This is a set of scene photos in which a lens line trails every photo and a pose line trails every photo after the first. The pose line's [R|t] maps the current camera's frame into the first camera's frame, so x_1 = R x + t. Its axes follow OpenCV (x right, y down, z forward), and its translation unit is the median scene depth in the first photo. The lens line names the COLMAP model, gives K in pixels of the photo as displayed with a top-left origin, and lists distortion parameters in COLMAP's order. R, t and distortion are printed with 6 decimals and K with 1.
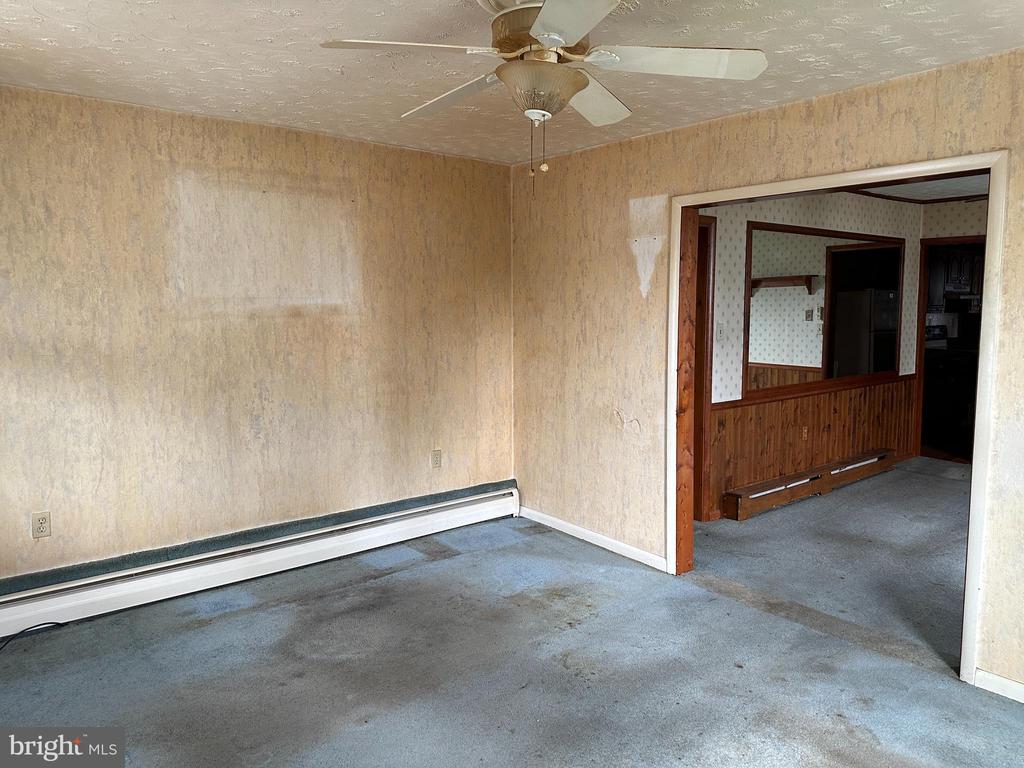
lens RADIAL K [[723.1, 0, 520.6], [0, 723.1, 374.9], [0, 0, 1]] dist [0.066938, -0.080005]
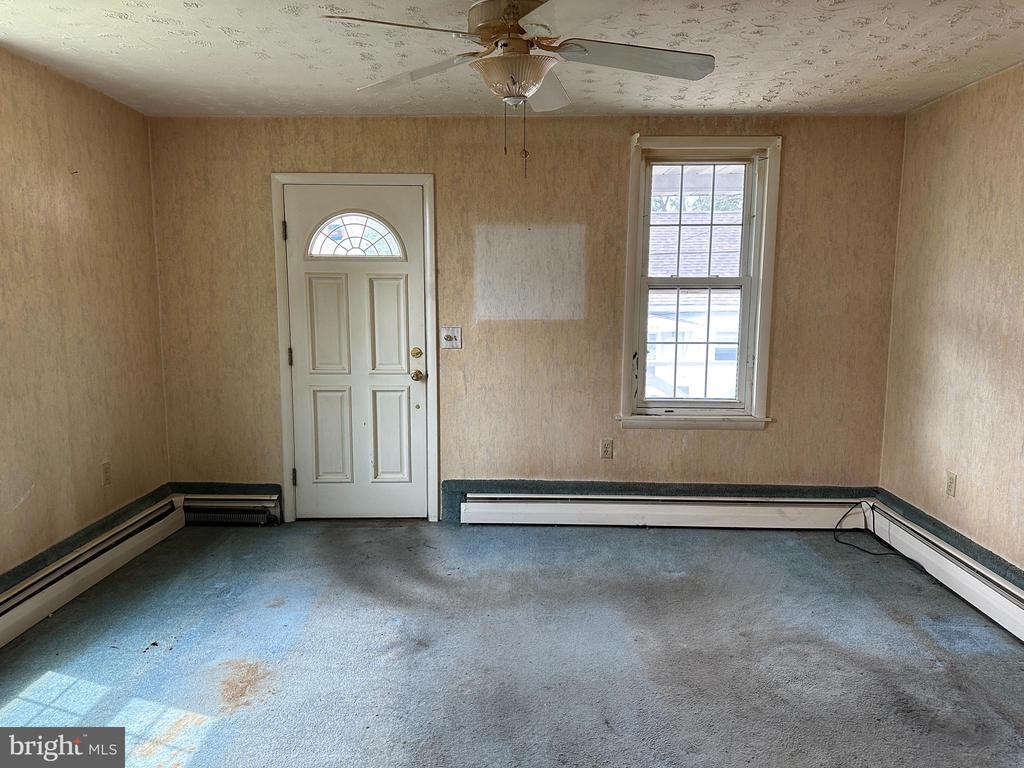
lens RADIAL K [[723.1, 0, 521.9], [0, 723.1, 385.7], [0, 0, 1]] dist [0.066938, -0.080005]
pose [[-0.638235, 0.107814, -0.762254, 0.571643], [-0.078779, 0.975800, 0.203979, -0.110929], [0.765800, 0.190236, -0.614297, 1.146831]]
